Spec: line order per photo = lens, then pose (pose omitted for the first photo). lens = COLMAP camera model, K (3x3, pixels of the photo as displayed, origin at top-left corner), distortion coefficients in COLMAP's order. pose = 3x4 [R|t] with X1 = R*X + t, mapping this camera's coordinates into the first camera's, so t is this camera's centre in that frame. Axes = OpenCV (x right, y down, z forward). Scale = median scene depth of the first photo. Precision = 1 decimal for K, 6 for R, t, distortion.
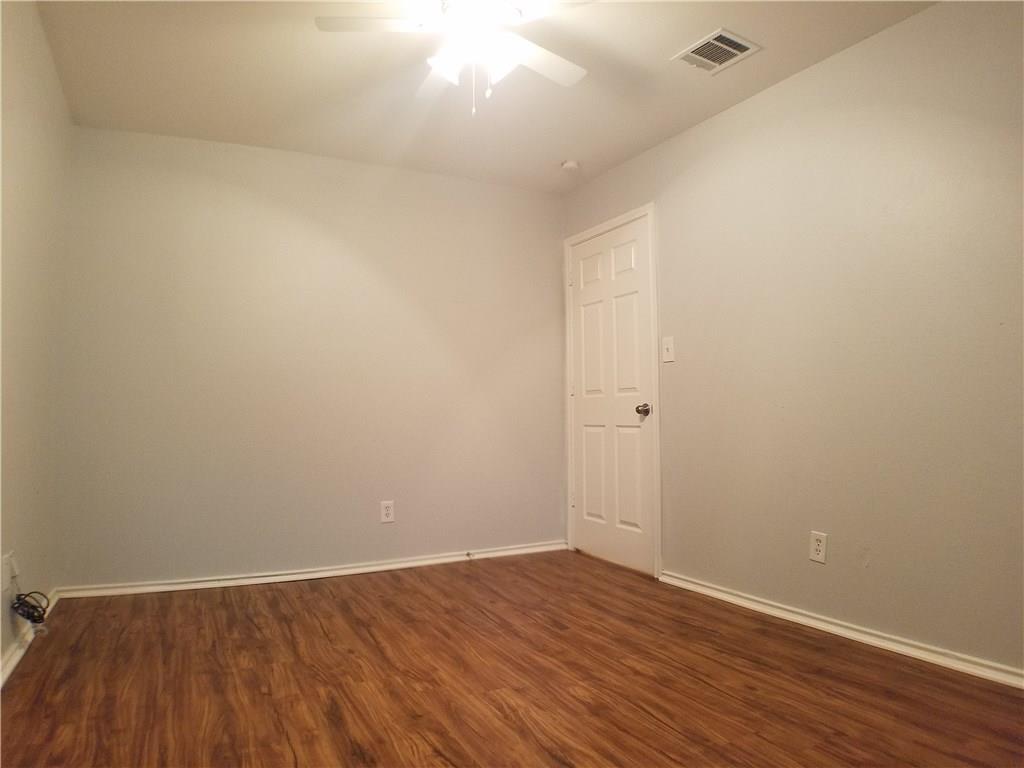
lens RADIAL K [[642.2, 0, 509.1], [0, 642.2, 376.8], [0, 0, 1]] dist [-0.150420, 0.015599]
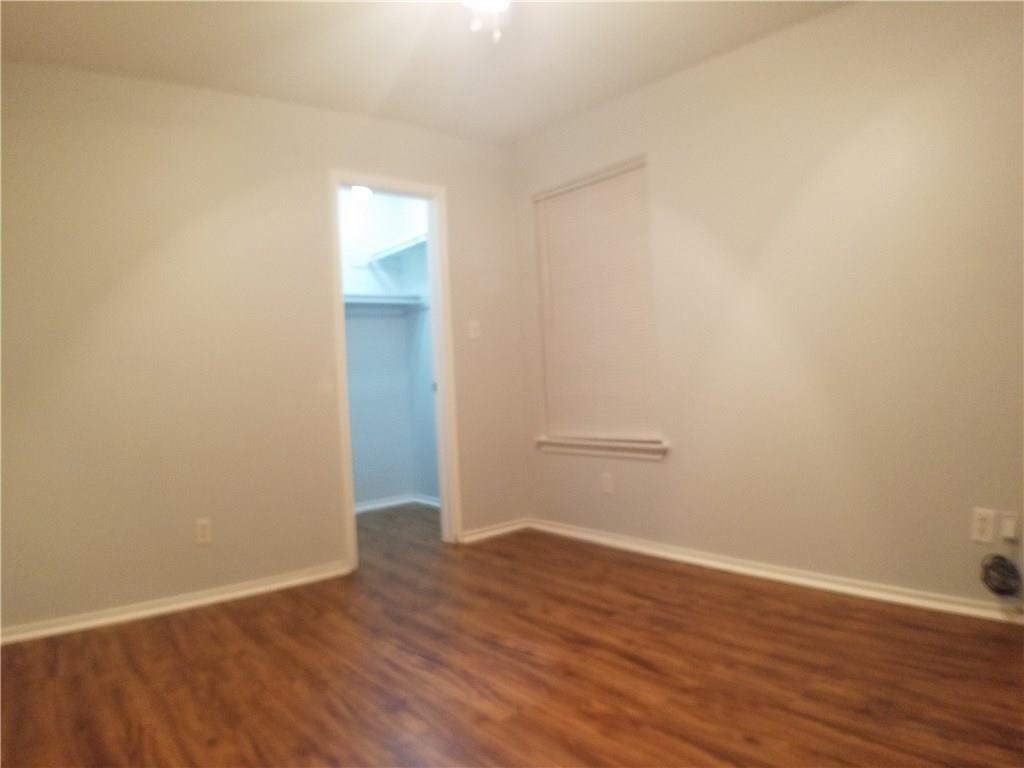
lens RADIAL K [[642.2, 0, 509.1], [0, 642.2, 376.8], [0, 0, 1]] dist [-0.150420, 0.015599]
pose [[-0.977468, 0.058063, -0.202942, 0.133589], [0.070243, 0.996103, -0.053330, 0.080773], [0.199054, -0.066383, -0.977738, 1.957547]]
